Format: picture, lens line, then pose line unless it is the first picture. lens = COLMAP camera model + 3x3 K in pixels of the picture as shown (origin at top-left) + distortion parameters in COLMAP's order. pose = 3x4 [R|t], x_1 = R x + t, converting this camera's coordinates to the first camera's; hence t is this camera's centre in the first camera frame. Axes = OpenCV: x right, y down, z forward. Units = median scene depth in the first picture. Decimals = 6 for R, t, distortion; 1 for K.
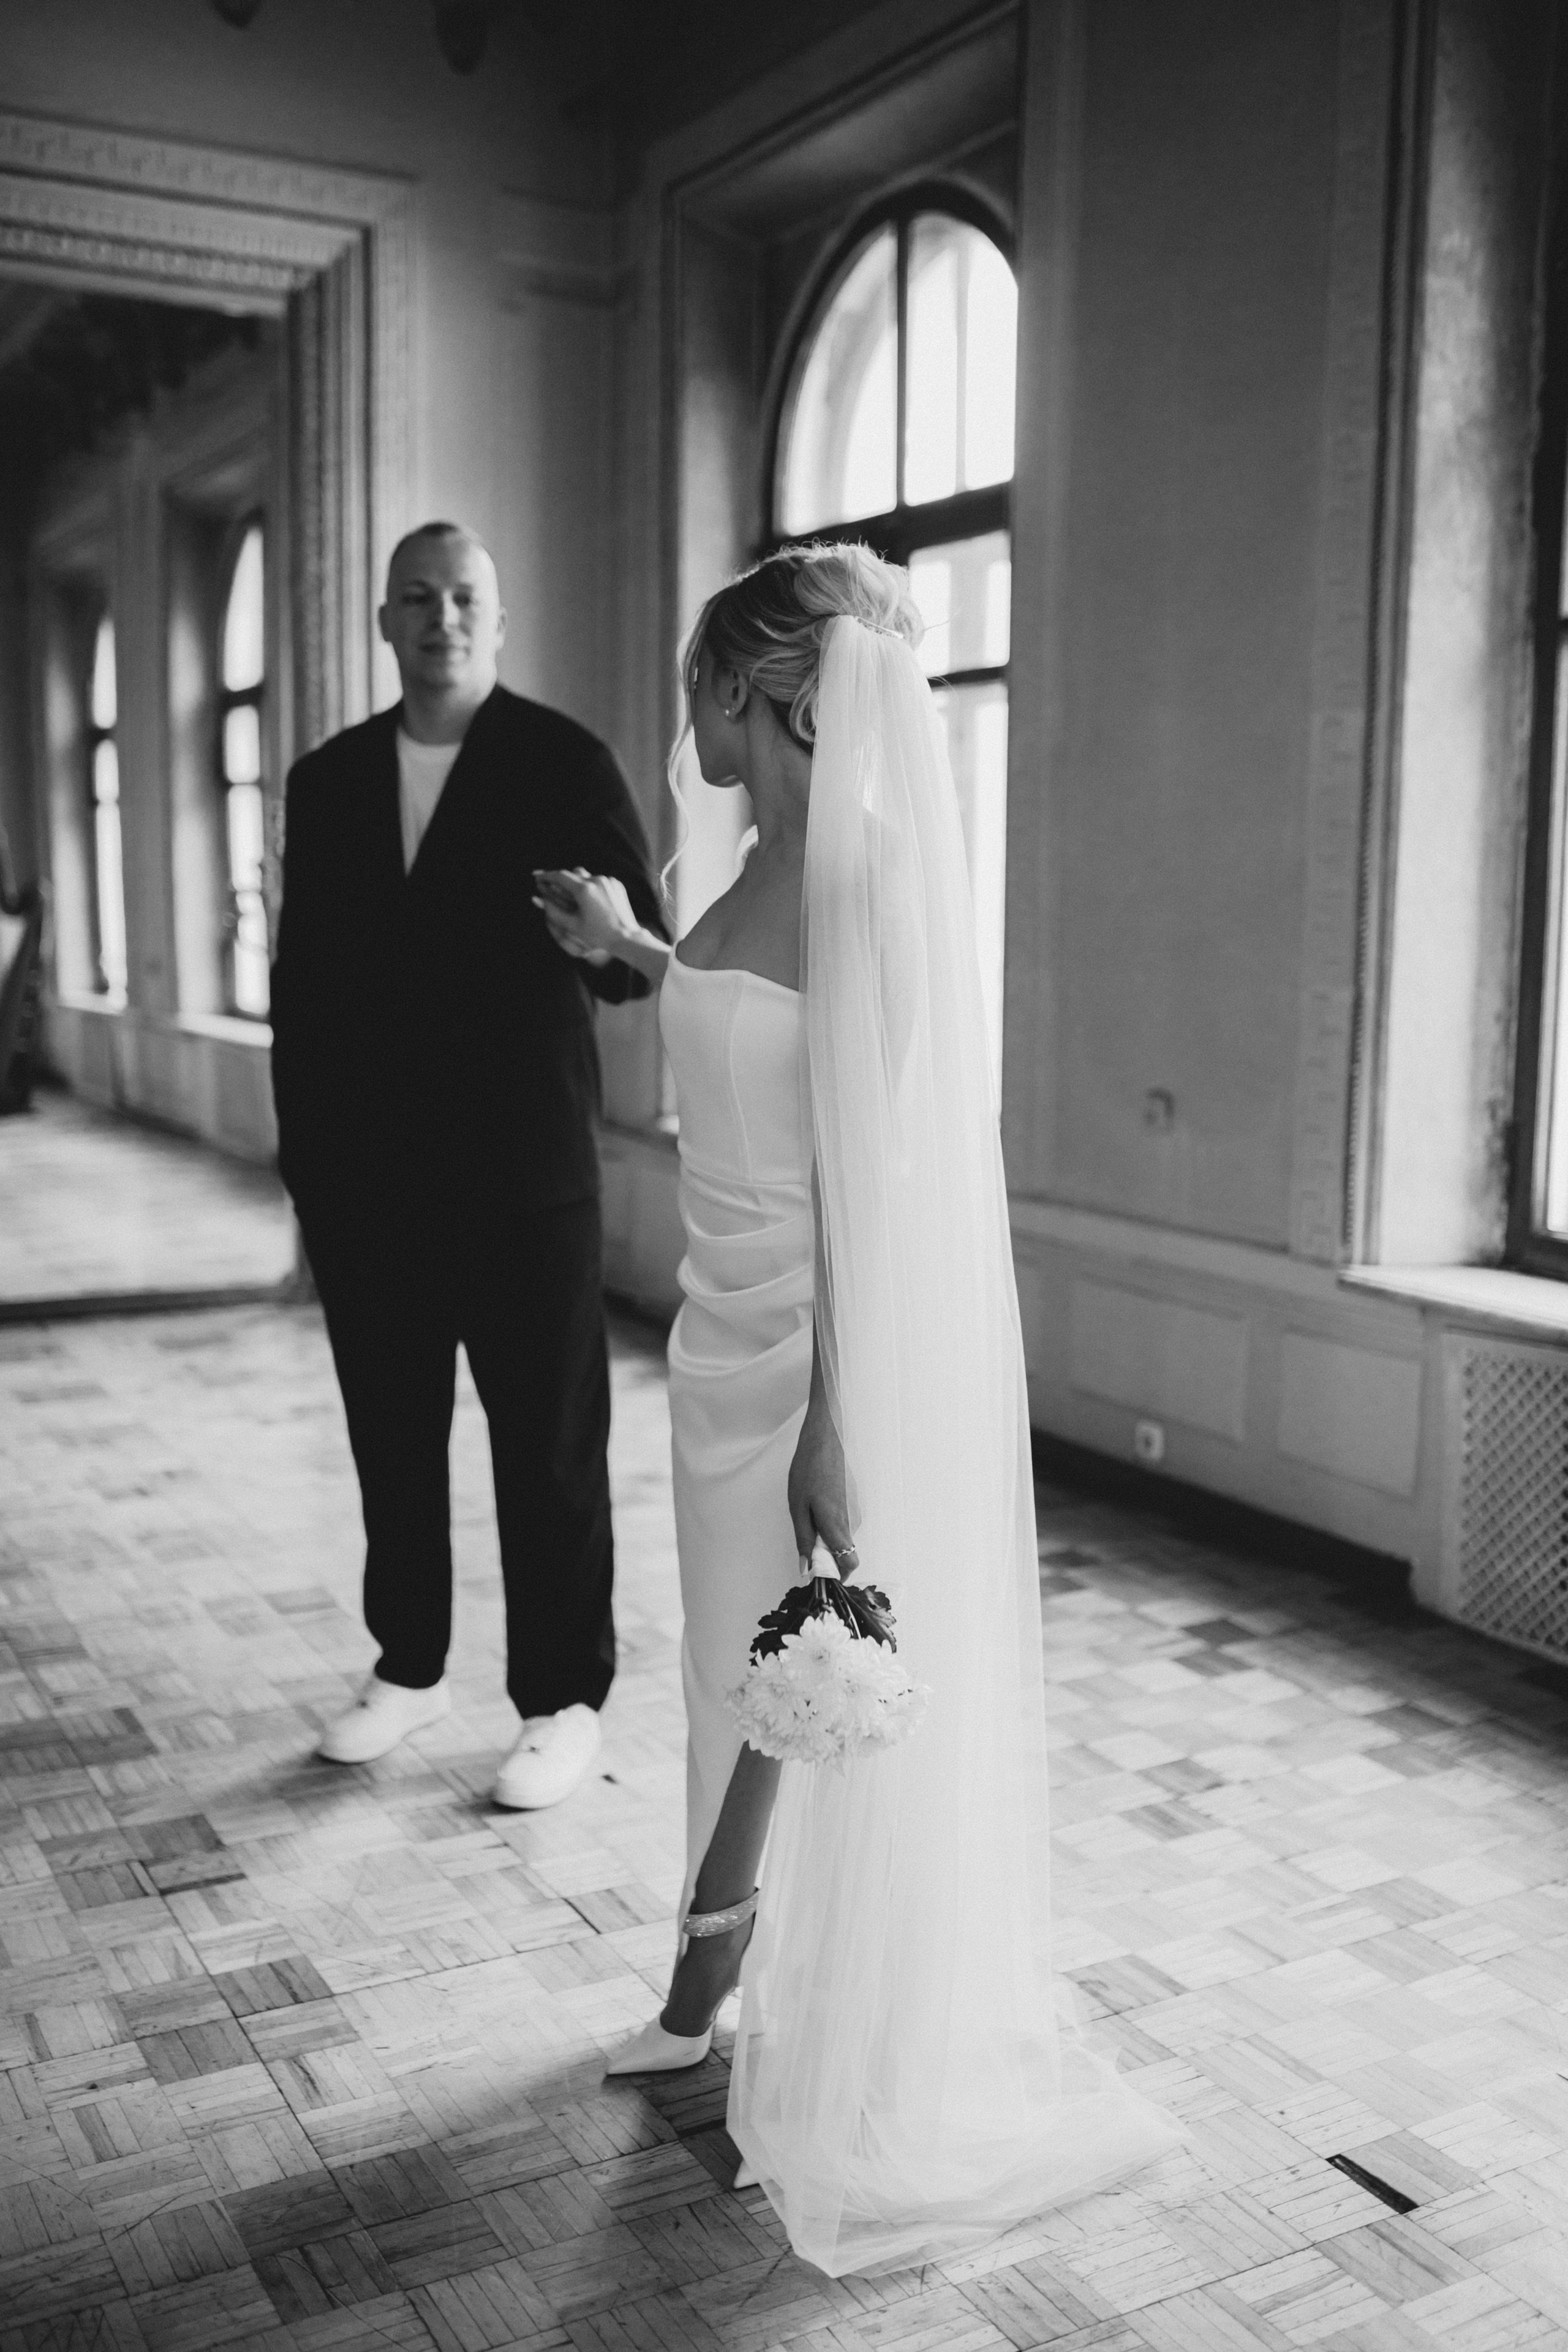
lens RADIAL K [[2270.6, 0, 771.1], [0, 2270.6, 1172.2], [0, 0, 1]] dist [-0.066610, 0.115085]
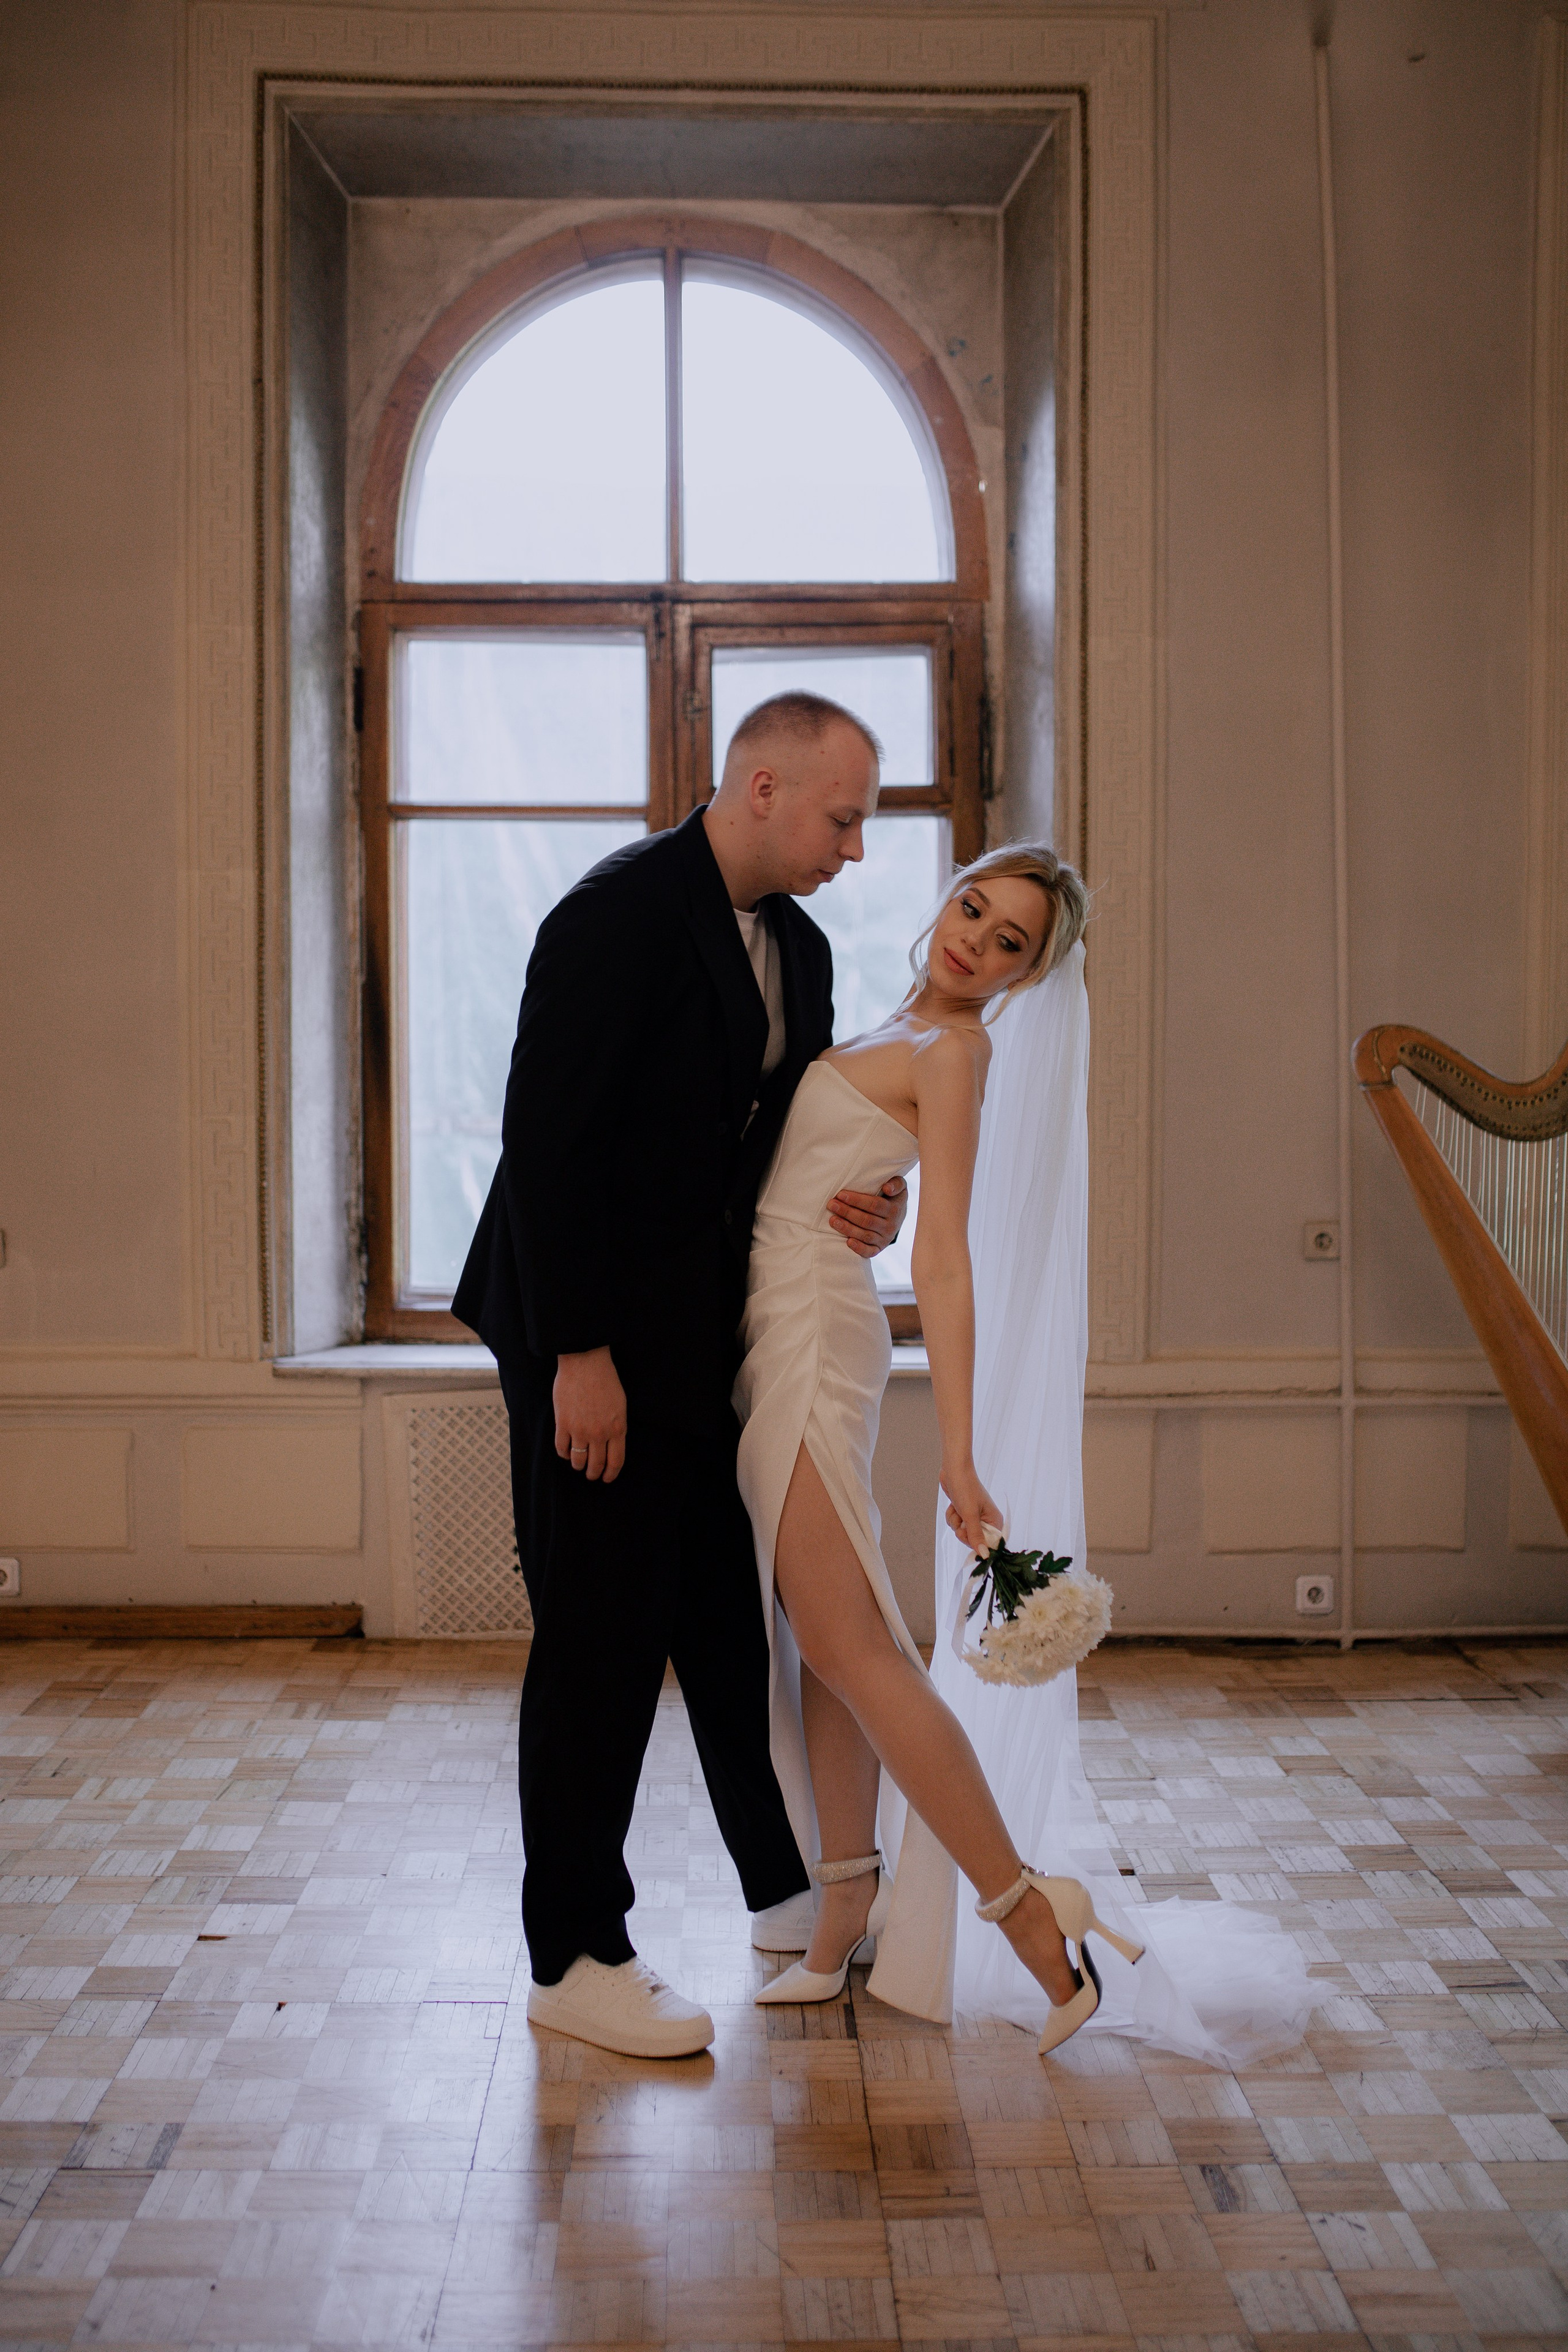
lens RADIAL K [[2318.7, 0, 784.0], [0, 2318.7, 1176.0], [0, 0, 1]] dist [-0.065640, 0.117033]
pose [[0.453882, -0.055860, 0.889309, -0.665091], [0.113958, 0.993476, 0.004242, -0.025042], [-0.883744, 0.099419, 0.457287, 0.247446]]
